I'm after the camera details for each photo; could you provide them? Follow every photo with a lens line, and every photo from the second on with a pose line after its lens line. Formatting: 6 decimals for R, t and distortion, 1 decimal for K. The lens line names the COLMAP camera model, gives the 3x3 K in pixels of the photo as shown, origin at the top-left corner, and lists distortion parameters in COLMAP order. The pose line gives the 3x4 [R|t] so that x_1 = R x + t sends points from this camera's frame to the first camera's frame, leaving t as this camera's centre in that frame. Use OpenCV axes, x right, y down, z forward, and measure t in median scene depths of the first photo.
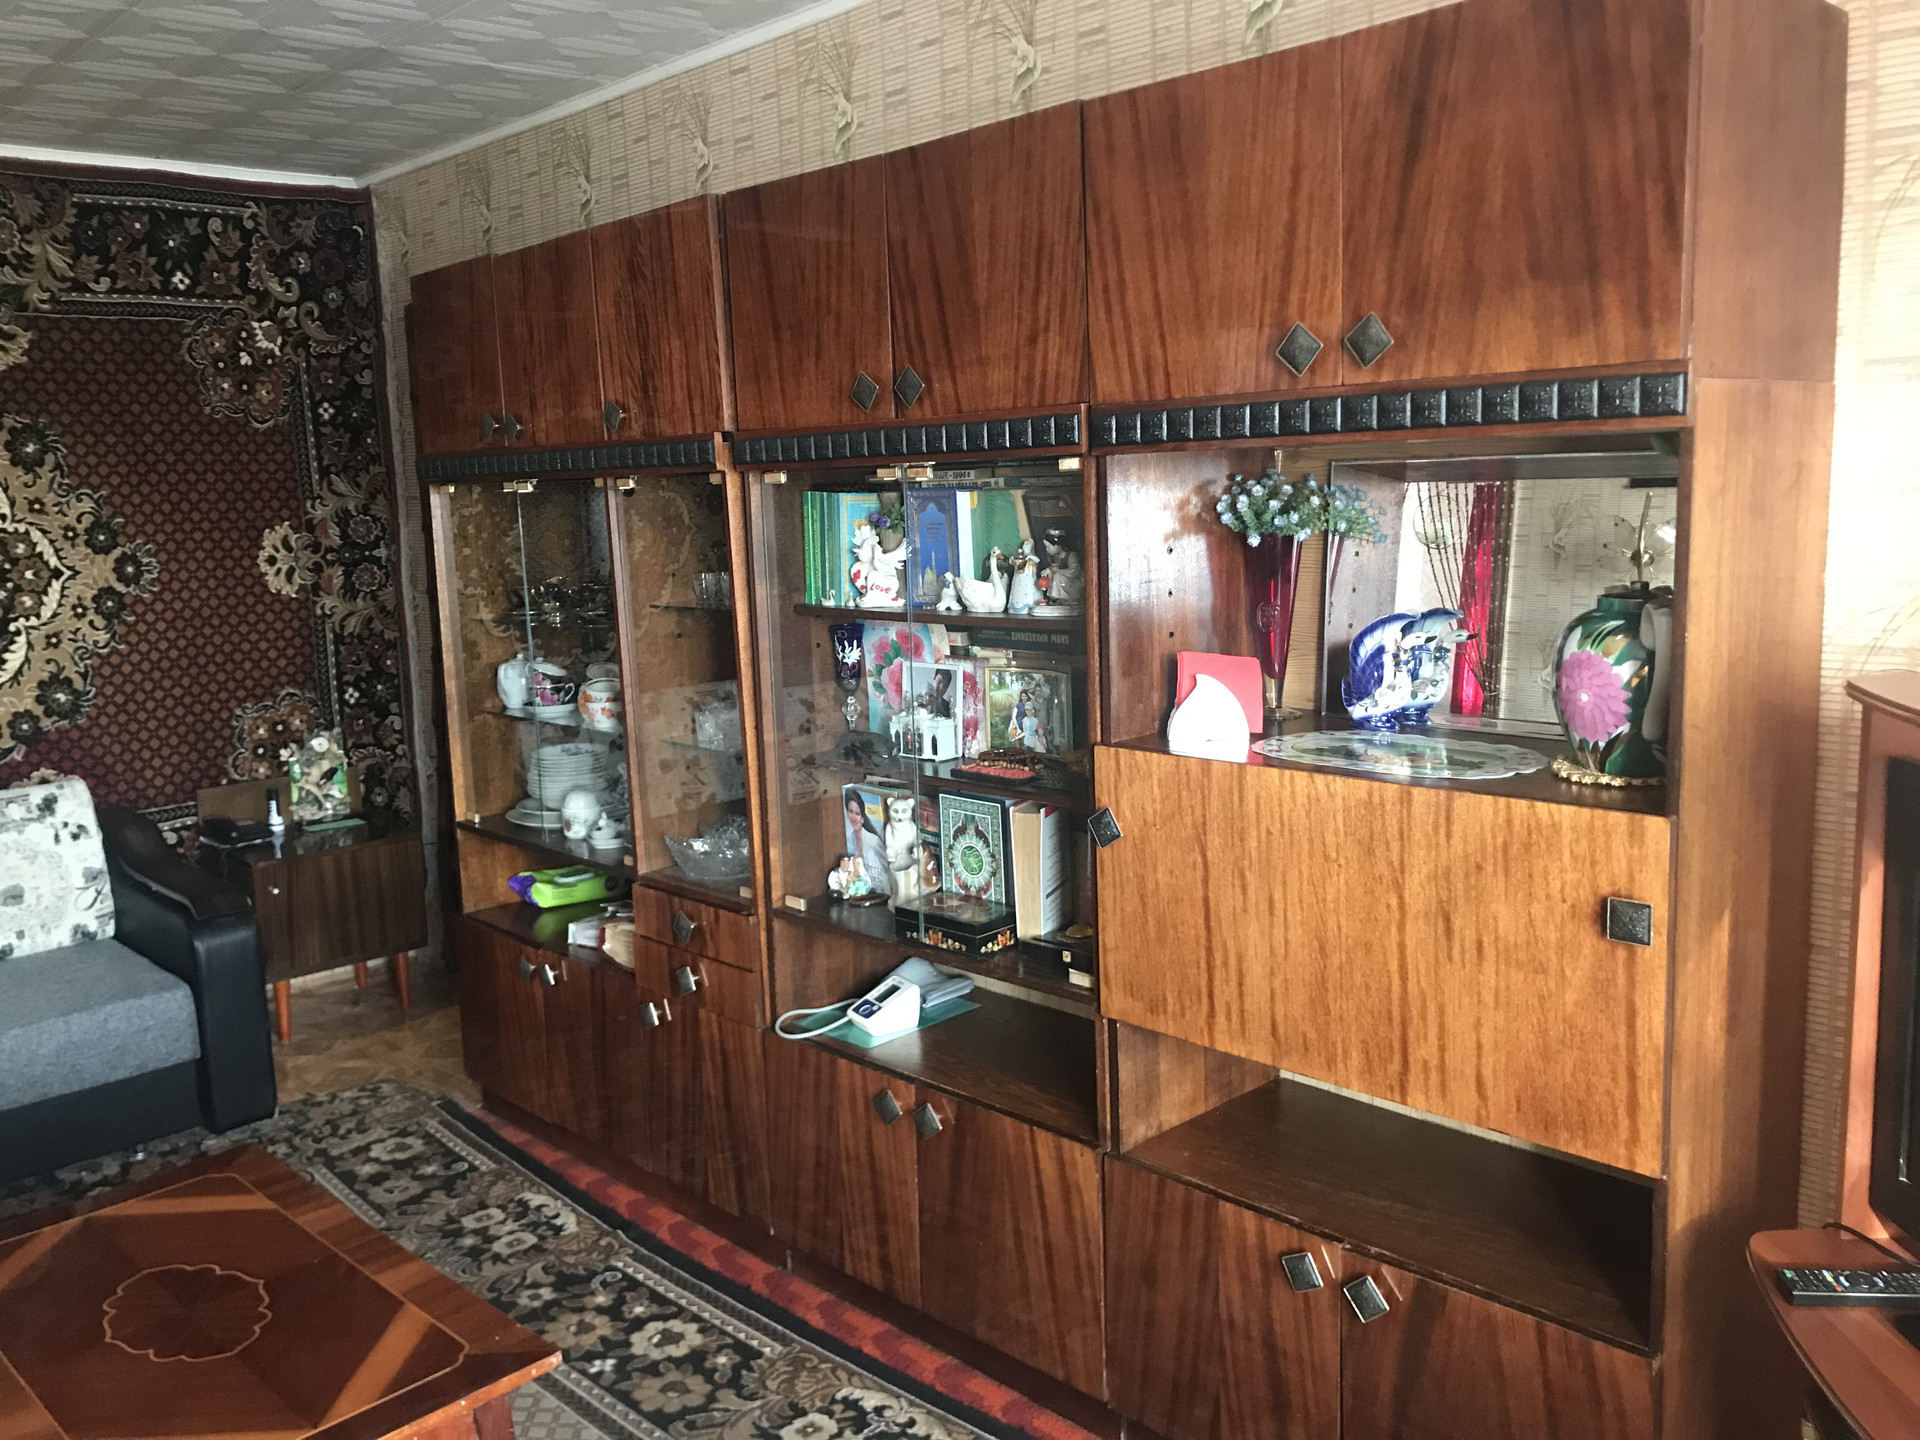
lens RADIAL K [[1603.3, 0, 952.5], [0, 1603.3, 710.8], [0, 0, 1]] dist [0.036848, -0.019647]
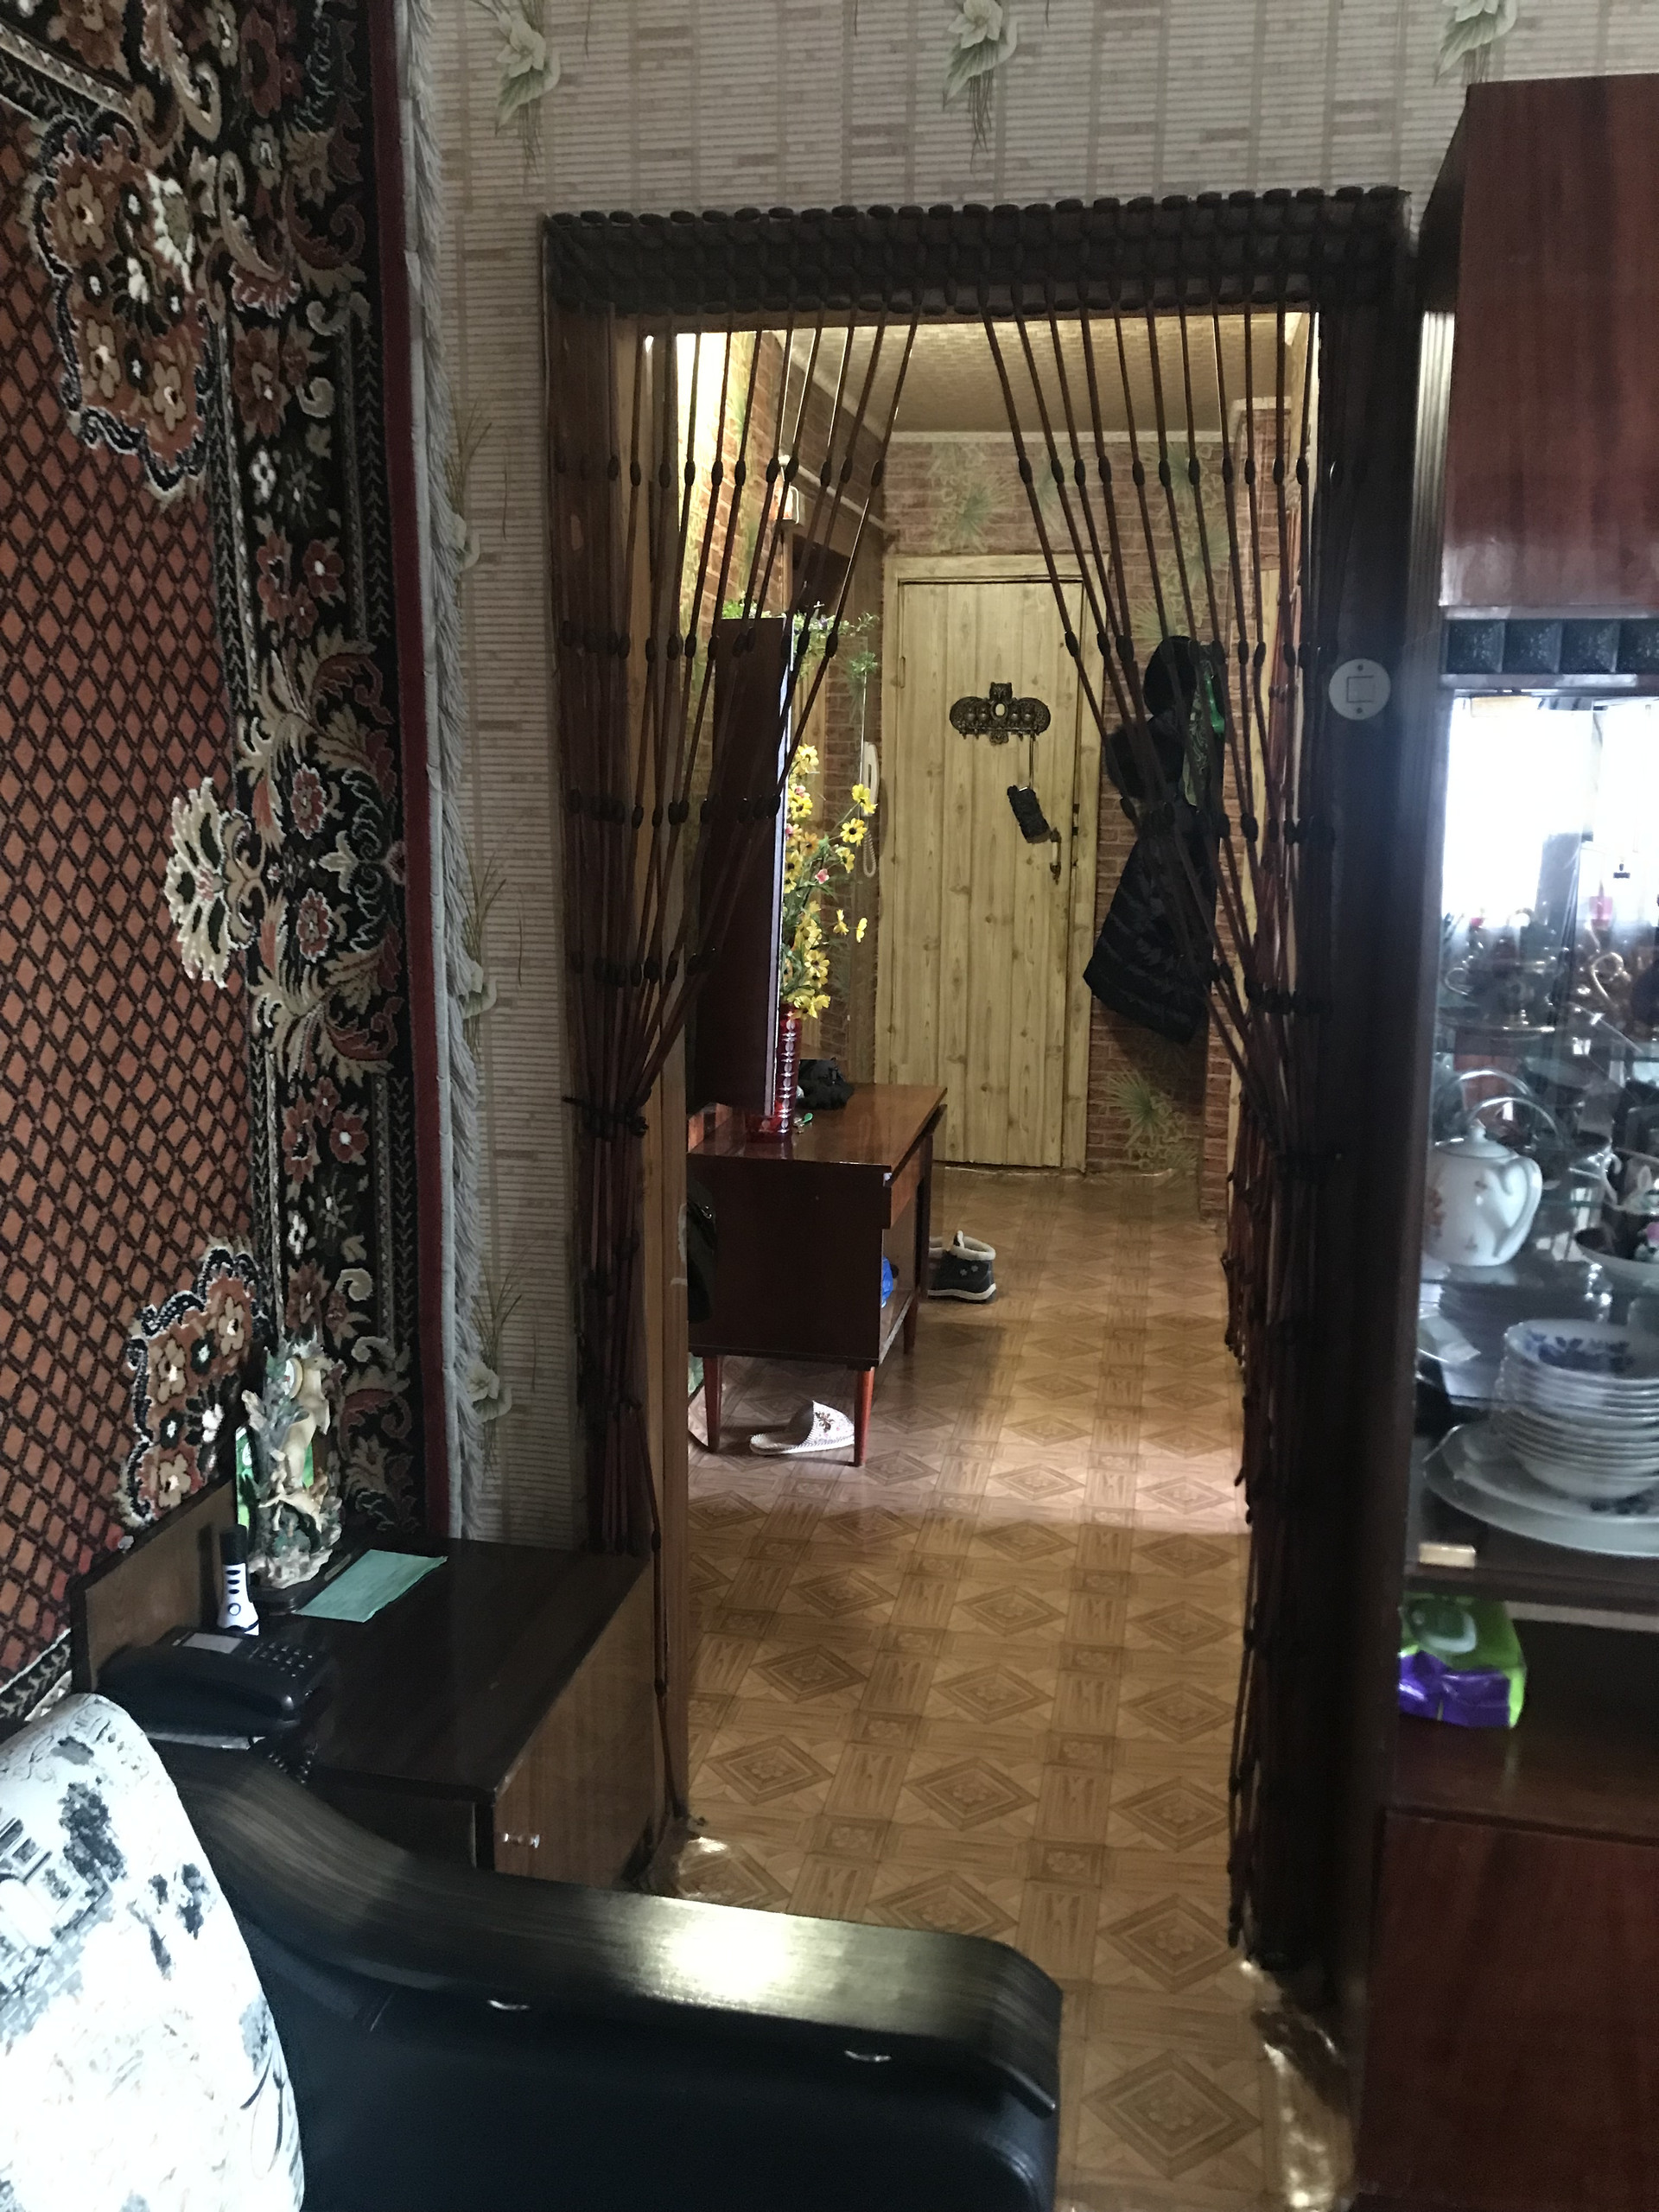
lens RADIAL K [[1847.2, 0, 833.8], [0, 1847.2, 1087.1], [0, 0, 1]] dist [0.036848, -0.019647]
pose [[0.815277, -0.066808, 0.575205, -0.533028], [0.042762, 0.997556, 0.055253, -0.065173], [-0.577491, -0.020450, 0.816141, 0.578836]]
